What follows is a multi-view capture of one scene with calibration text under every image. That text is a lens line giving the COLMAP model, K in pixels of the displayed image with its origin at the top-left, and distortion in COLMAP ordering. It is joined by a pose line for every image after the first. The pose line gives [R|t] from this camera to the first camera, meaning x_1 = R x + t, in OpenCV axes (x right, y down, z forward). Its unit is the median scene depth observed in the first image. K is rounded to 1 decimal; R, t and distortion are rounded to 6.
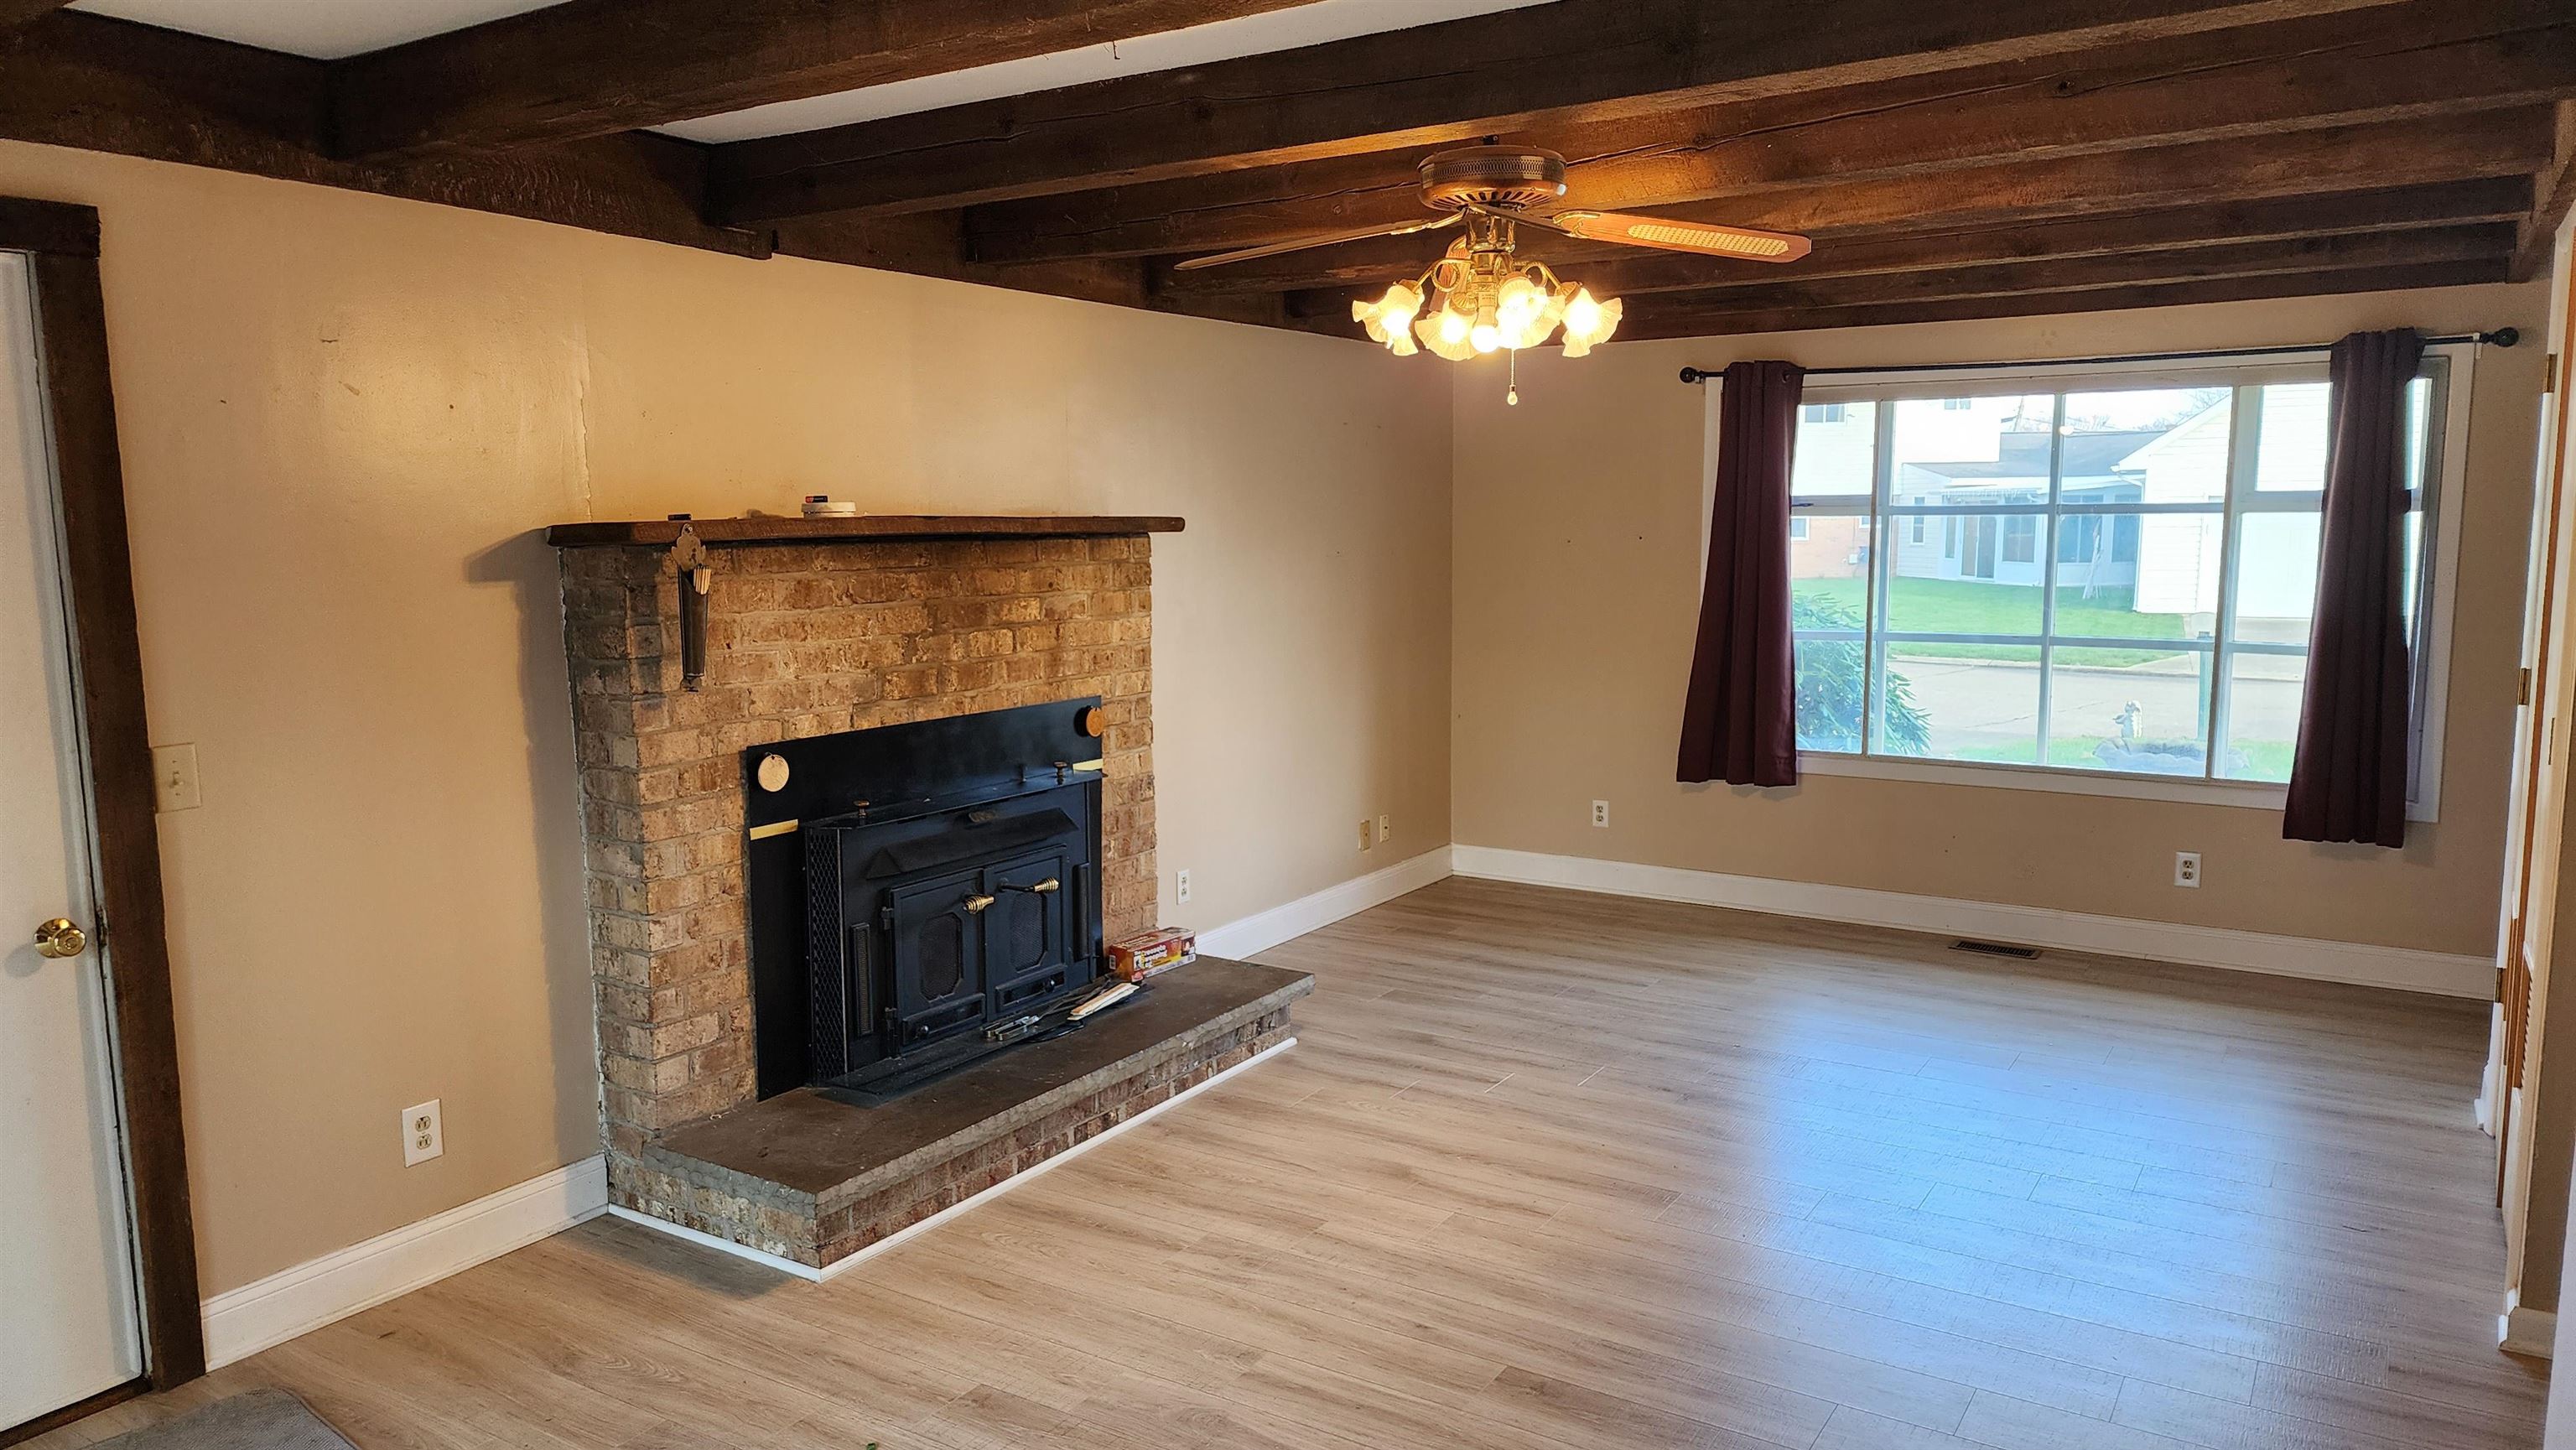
lens RADIAL K [[1730.8, 0, 1277.7], [0, 1730.8, 734.9], [0, 0, 1]] dist [0.028223, -0.018329]
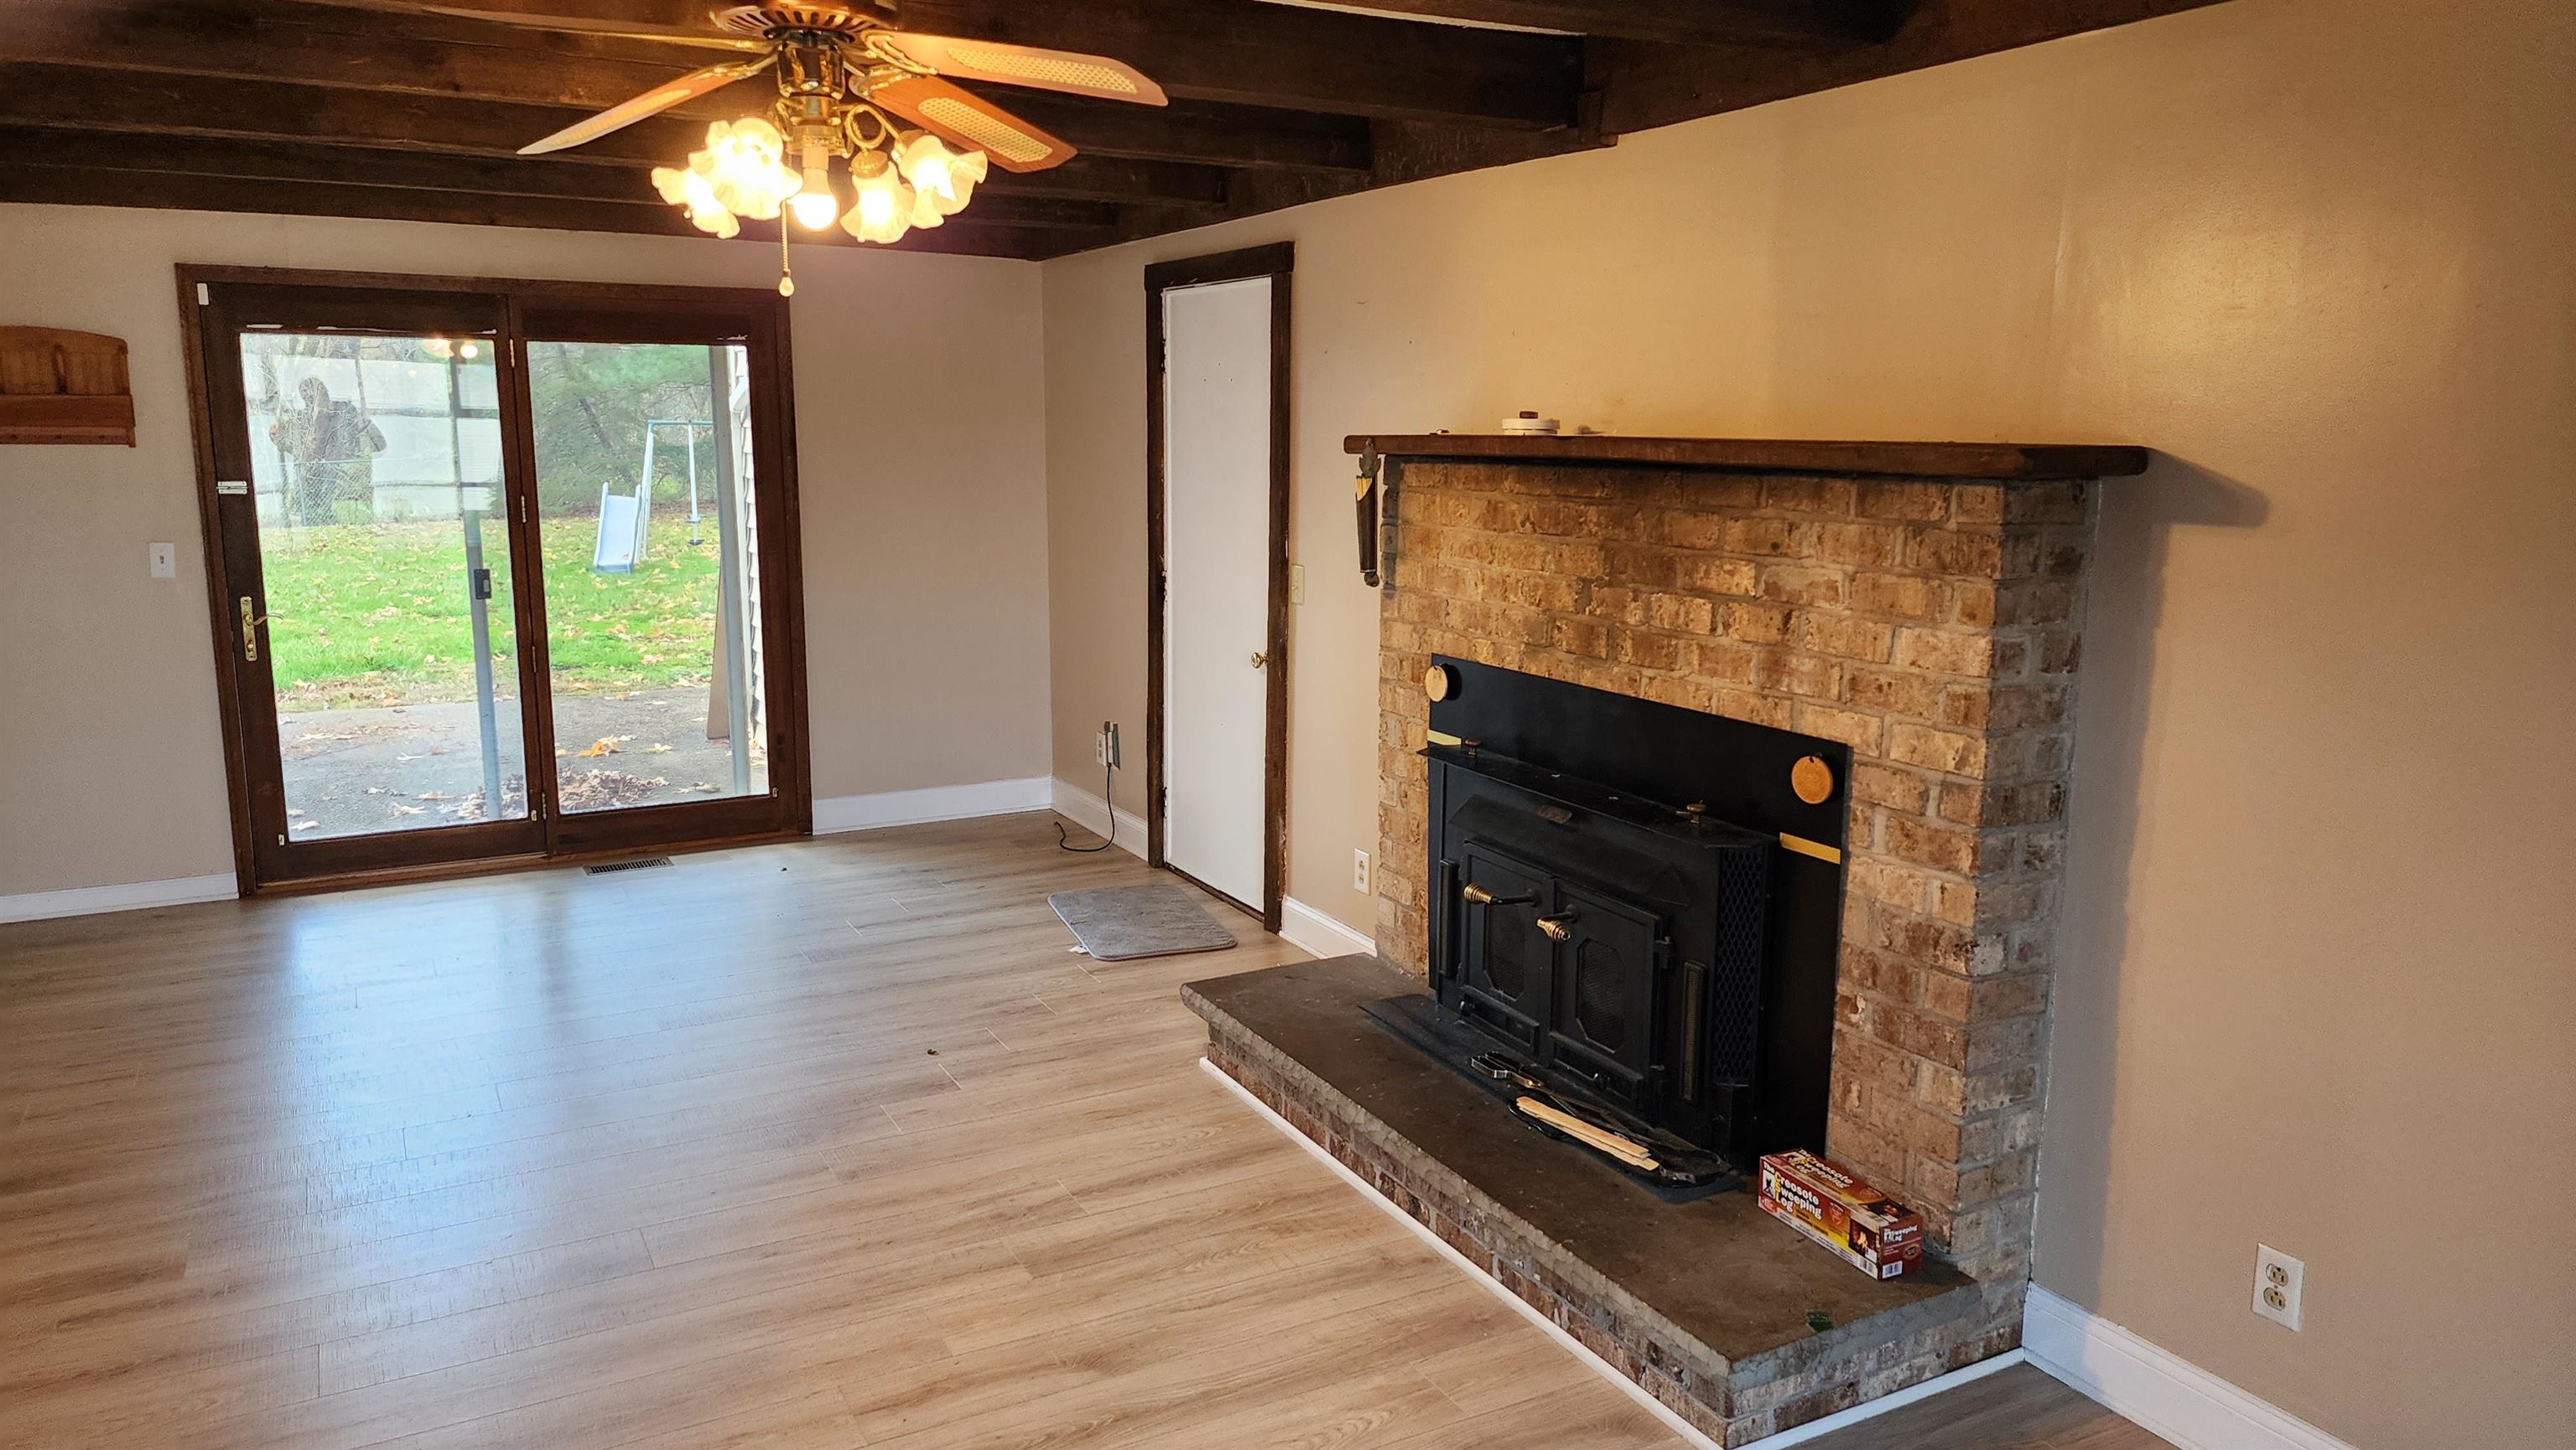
lens RADIAL K [[1730.8, 0, 1278.8], [0, 1730.8, 713.5], [0, 0, 1]] dist [0.028223, -0.018329]
pose [[-0.497789, 0.158367, -0.852717, 0.566015], [-0.102769, 0.965491, 0.239304, -0.176087], [0.861188, 0.206756, -0.464335, 1.252712]]
